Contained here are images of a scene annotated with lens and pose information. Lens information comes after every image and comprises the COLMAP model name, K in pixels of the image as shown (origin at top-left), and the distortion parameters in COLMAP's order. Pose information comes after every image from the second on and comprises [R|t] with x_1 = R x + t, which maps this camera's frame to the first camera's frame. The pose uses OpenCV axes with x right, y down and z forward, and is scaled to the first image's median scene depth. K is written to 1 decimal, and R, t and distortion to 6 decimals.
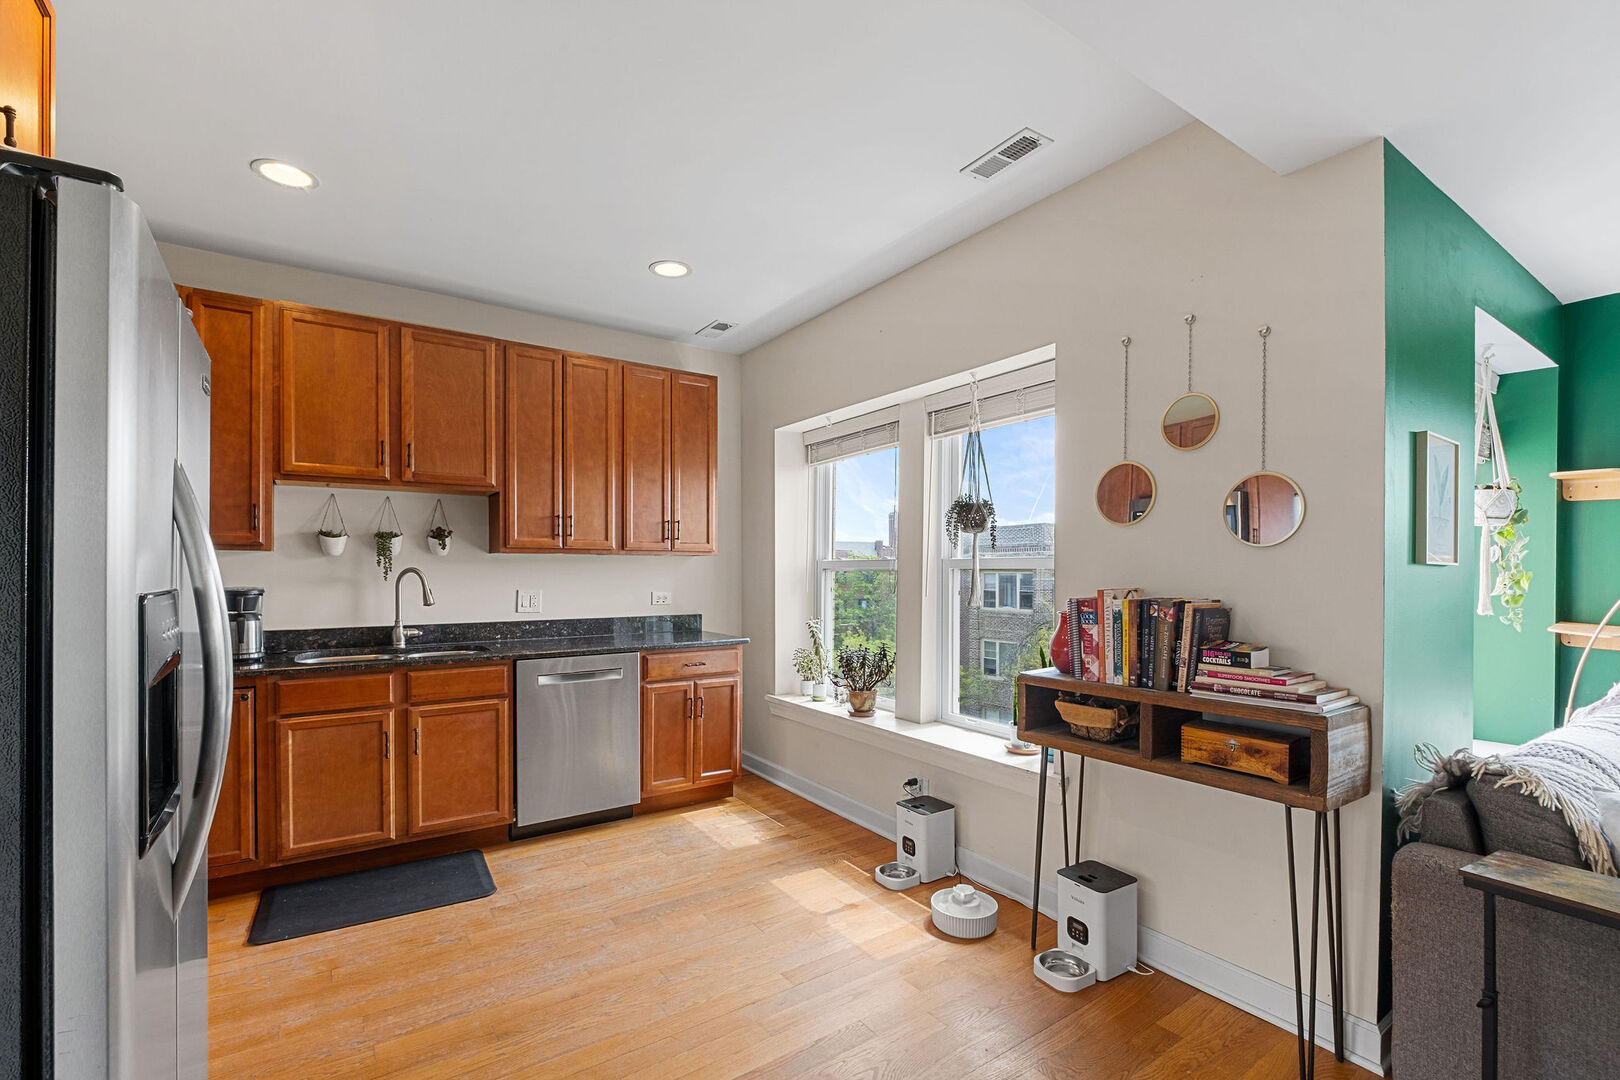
lens RADIAL K [[723.3, 0, 829.6], [0, 723.3, 567.7], [0, 0, 1]] dist [0.000318, 0.000040]
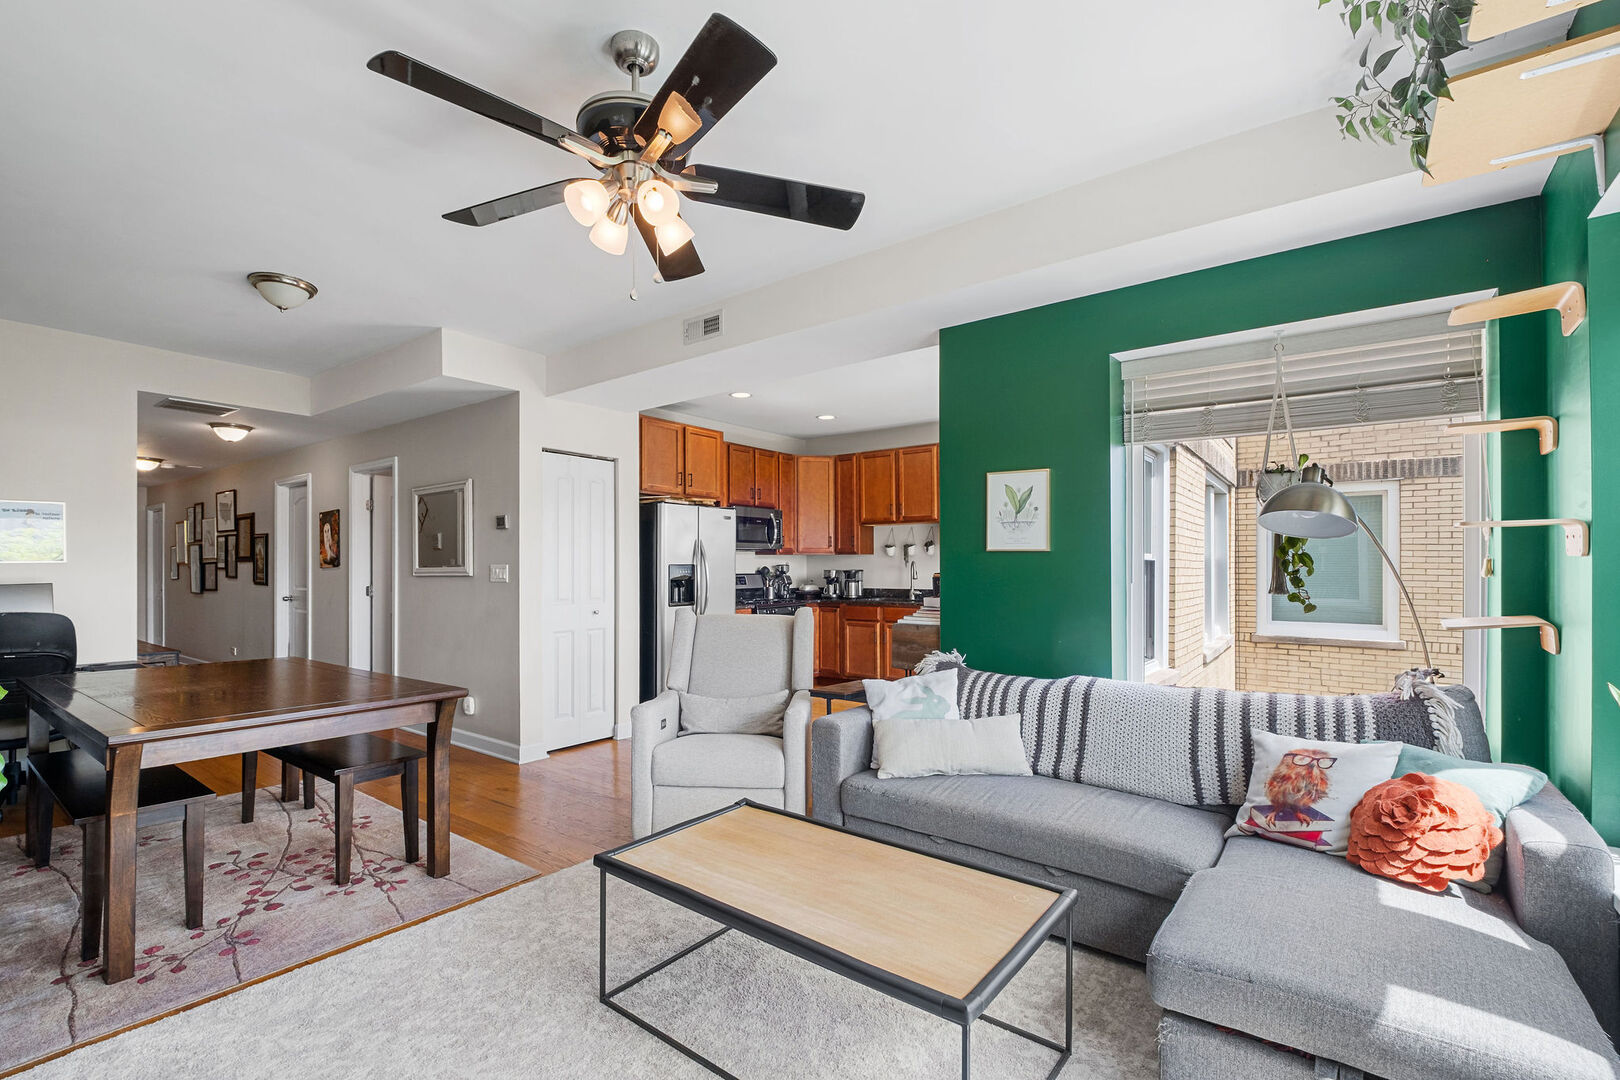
lens RADIAL K [[723.3, 0, 806.1], [0, 723.3, 554.4], [0, 0, 1]] dist [0.000318, 0.000040]
pose [[0.310422, -0.011110, -0.950534, 1.340963], [-0.007732, 0.999869, -0.014212, 0.013044], [0.950568, 0.011761, 0.310295, 0.066513]]
